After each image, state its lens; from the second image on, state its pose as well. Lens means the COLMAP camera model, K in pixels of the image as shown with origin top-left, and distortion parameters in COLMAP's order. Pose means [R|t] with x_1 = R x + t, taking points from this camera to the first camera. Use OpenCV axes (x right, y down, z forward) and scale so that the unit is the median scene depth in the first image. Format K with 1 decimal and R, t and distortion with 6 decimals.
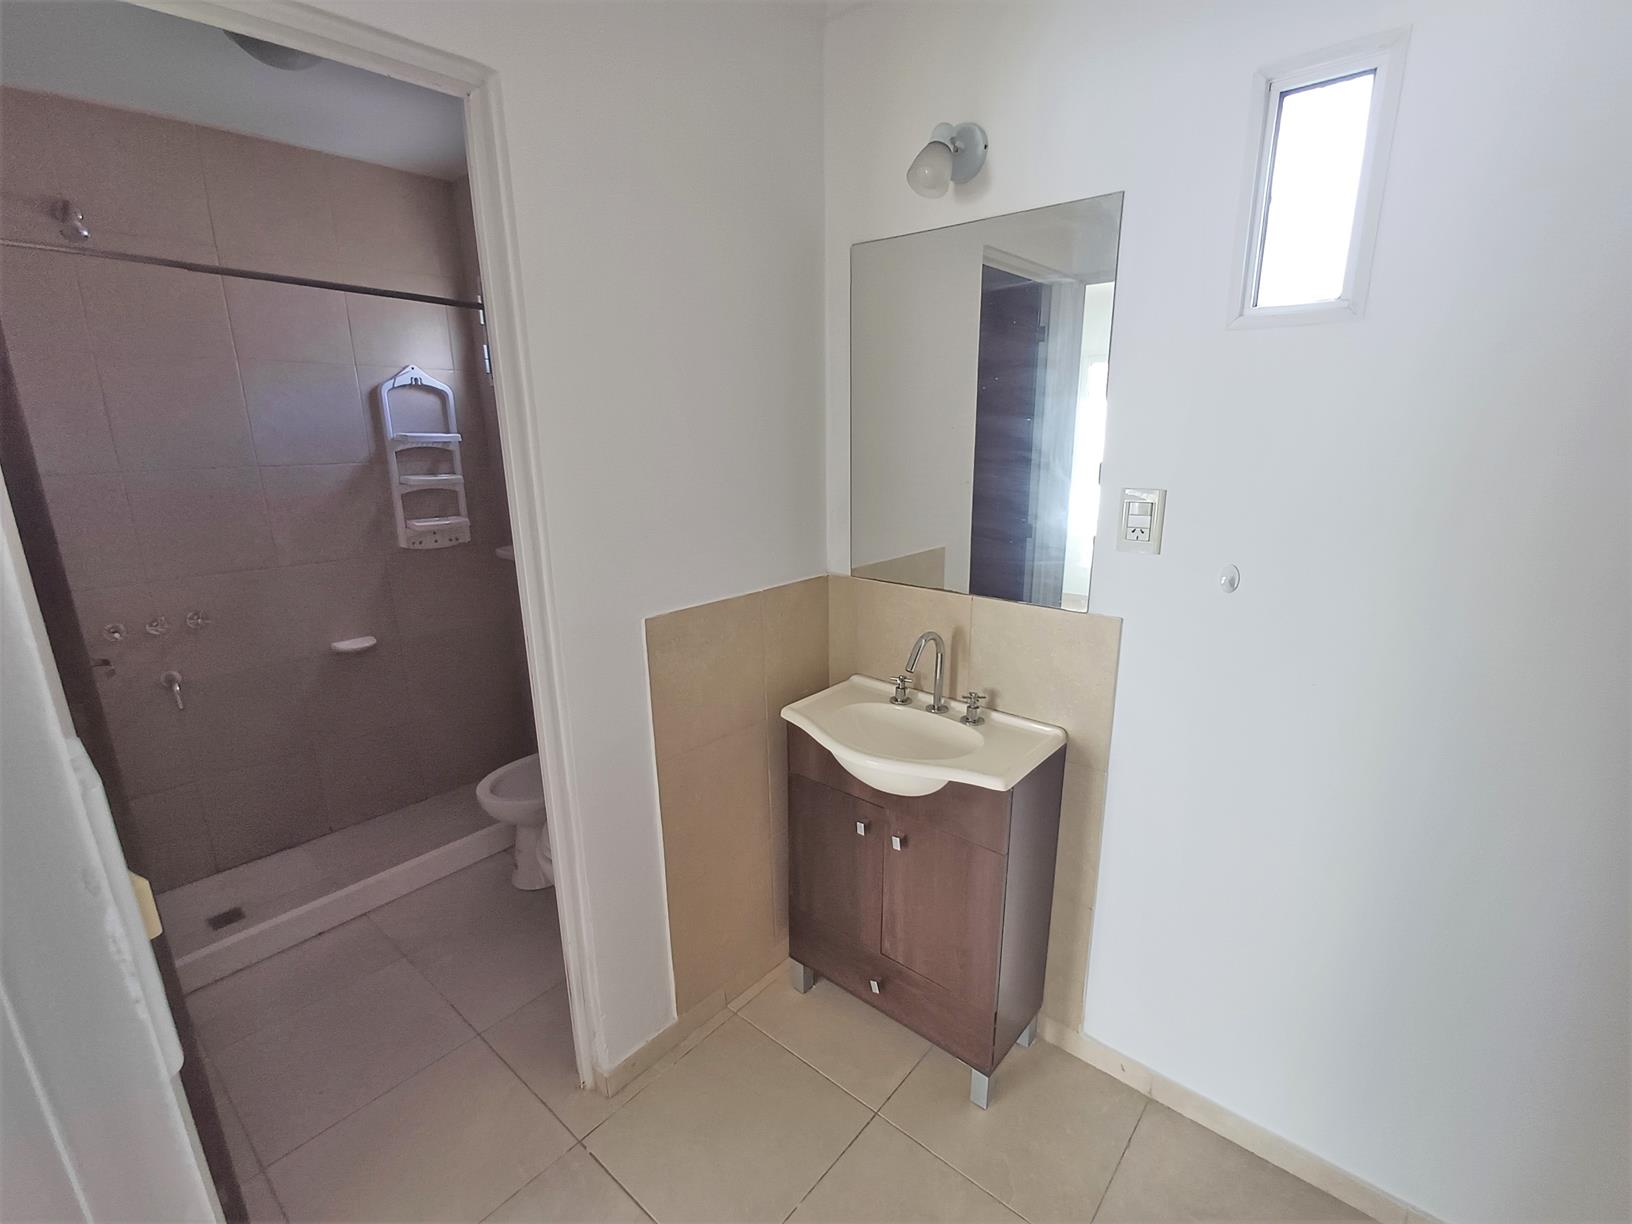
lens RADIAL K [[735.8, 0, 832.4], [0, 735.8, 624.2], [0, 0, 1]] dist [-0.001541, 0.000236]
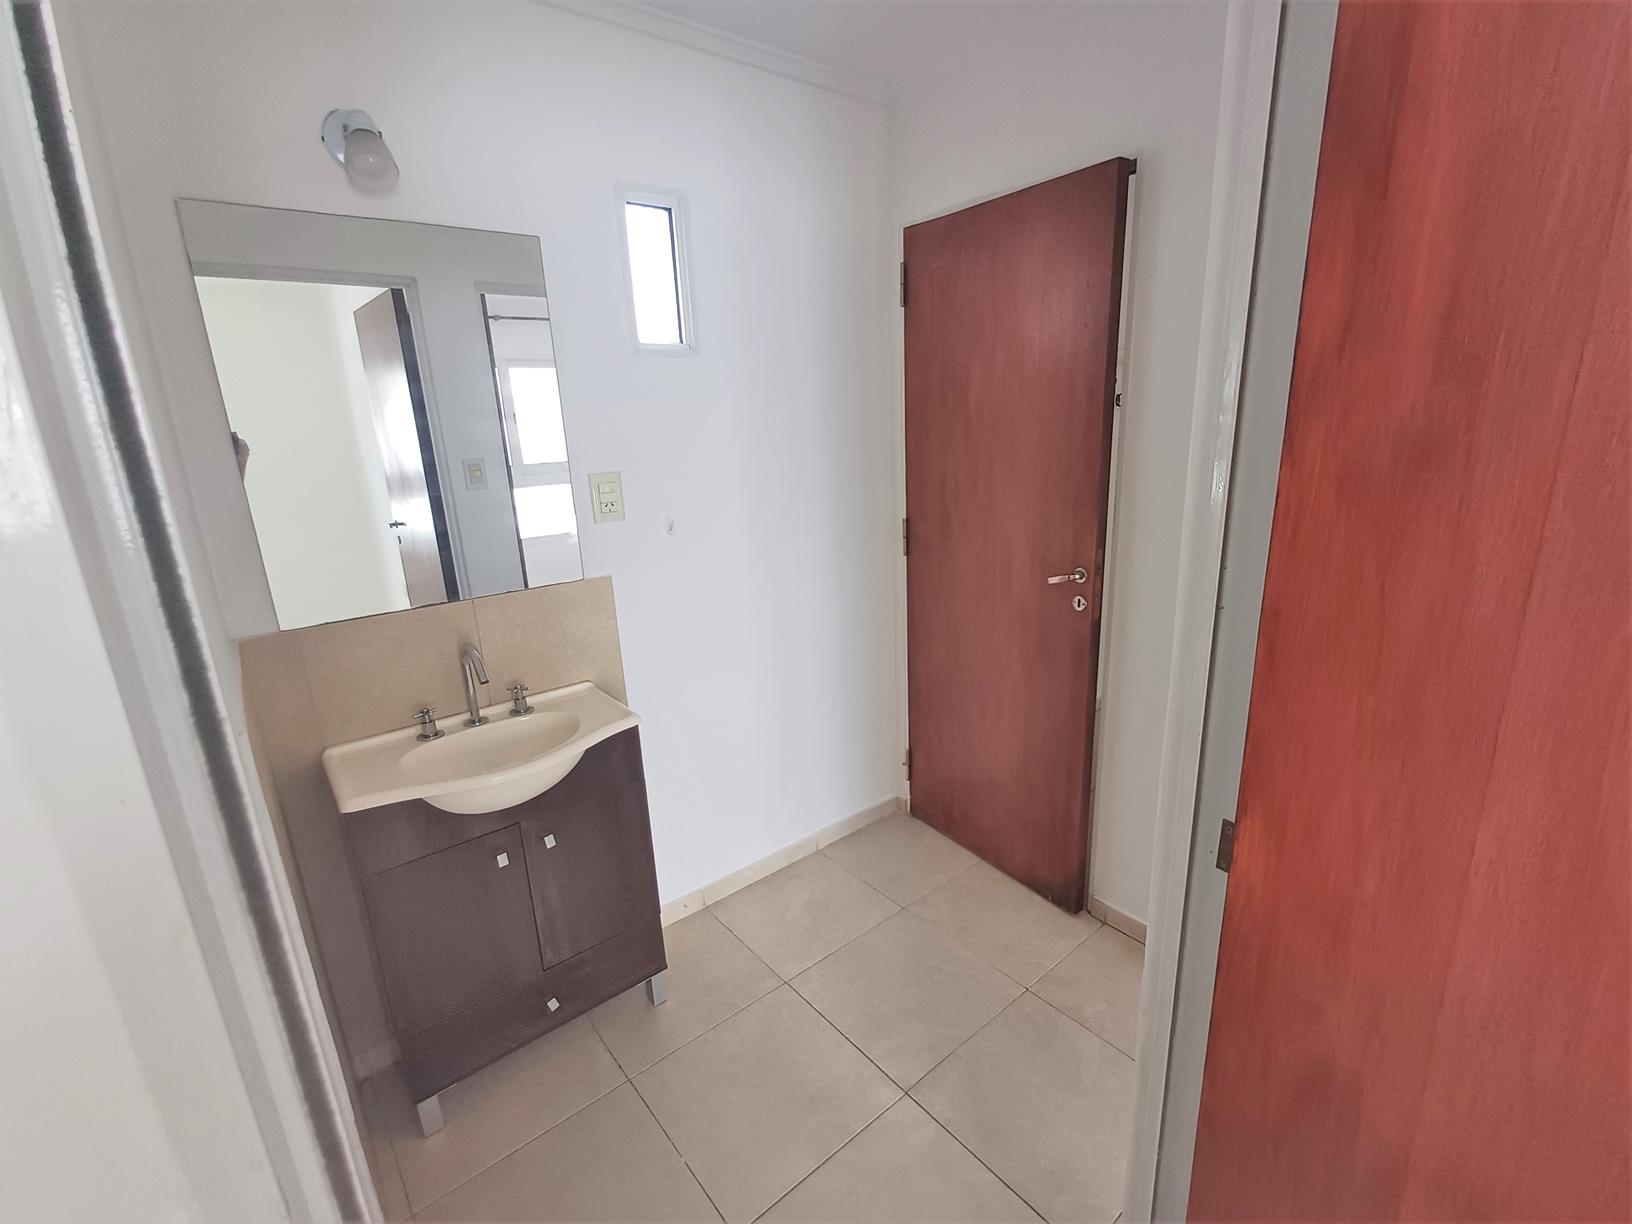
lens RADIAL K [[735.8, 0, 832.4], [0, 735.8, 624.2], [0, 0, 1]] dist [-0.001541, 0.000236]
pose [[0.180609, -0.271948, 0.945211, -0.681757], [0.292944, 0.932273, 0.212250, -0.076105], [-0.938916, 0.238560, 0.248043, 0.302445]]
